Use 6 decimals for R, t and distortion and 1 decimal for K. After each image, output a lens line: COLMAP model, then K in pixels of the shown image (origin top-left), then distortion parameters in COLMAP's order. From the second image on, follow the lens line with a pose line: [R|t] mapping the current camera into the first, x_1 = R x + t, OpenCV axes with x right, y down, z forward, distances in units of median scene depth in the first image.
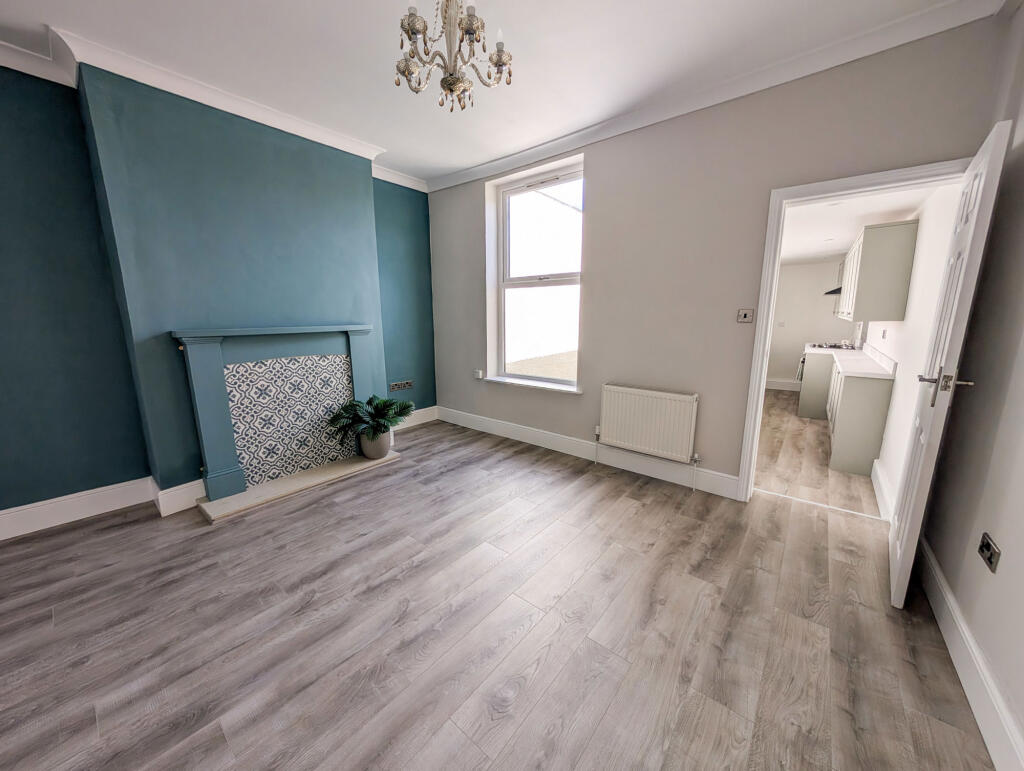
lens RADIAL K [[378.7, 0, 512.0], [0, 378.7, 385.5], [0, 0, 1]] dist [-0.000270, 0.000036]
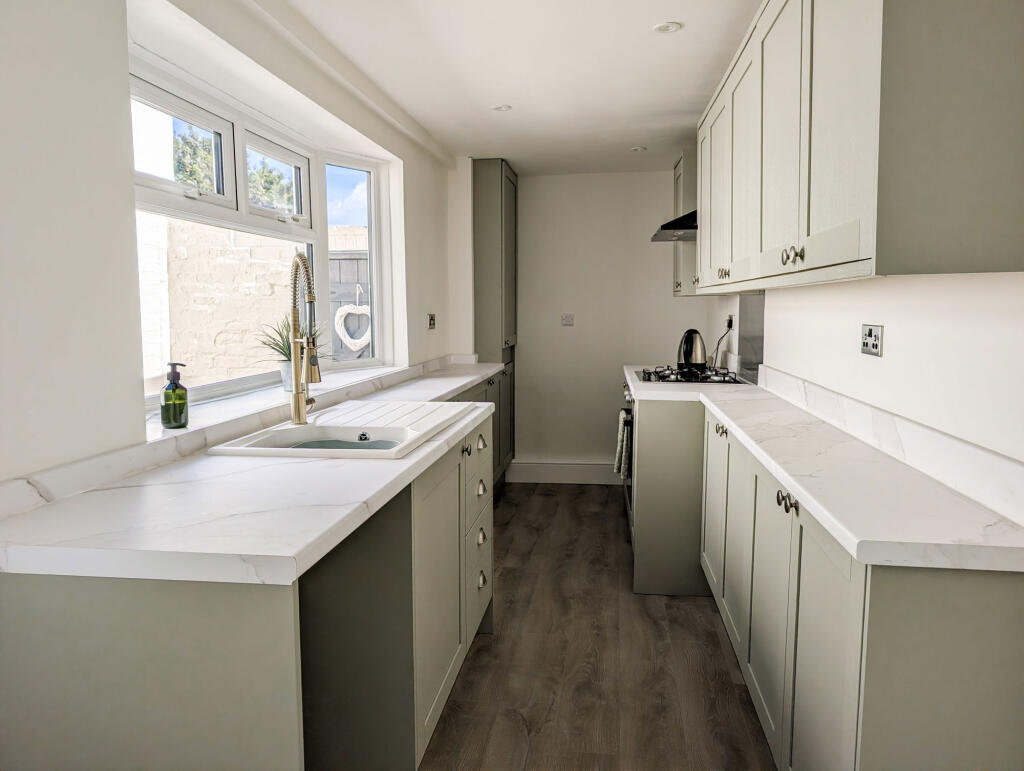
lens RADIAL K [[735.4, 0, 512.0], [0, 735.4, 385.5], [0, 0, 1]] dist [0.019643, -0.006110]
pose [[0.859237, -0.053613, 0.508761, 0.355766], [0.094288, 0.994053, -0.054489, -0.075013], [-0.502814, 0.094789, 0.859182, 0.498823]]
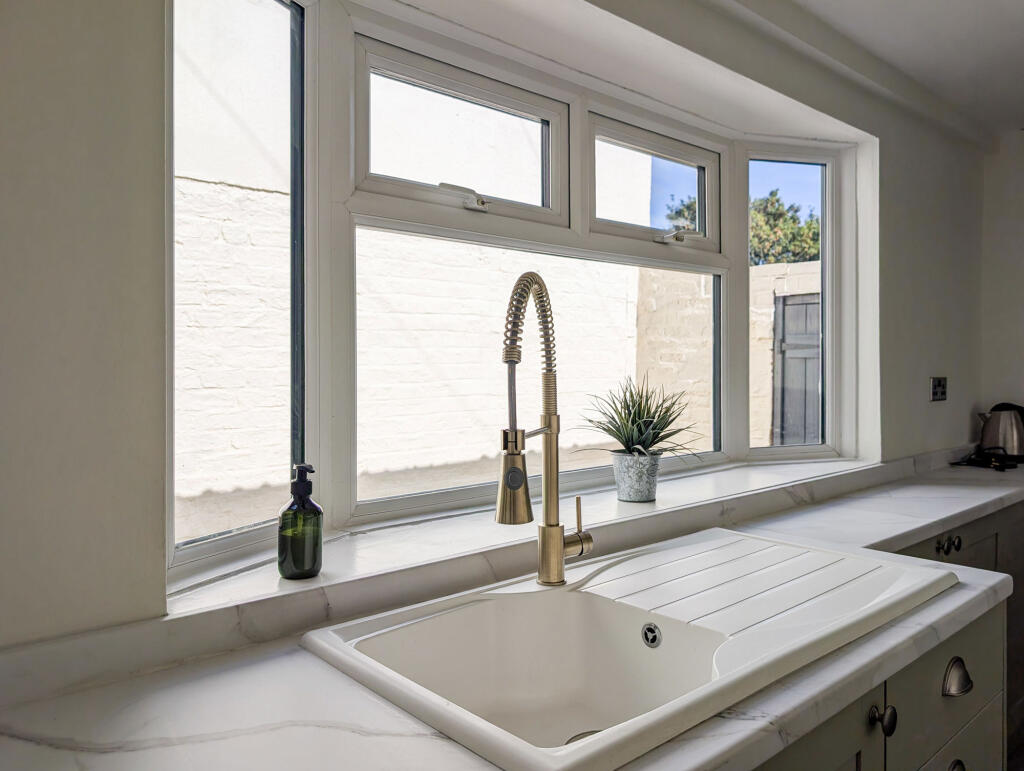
lens RADIAL K [[778.0, 0, 515.0], [0, 778.0, 364.9], [0, 0, 1]] dist [0.023603, -0.002319]
pose [[0.990338, 0.001230, -0.138668, 0.595432], [-0.026577, 0.983107, -0.181090, -0.138762], [0.136102, 0.183026, 0.973641, 0.816668]]
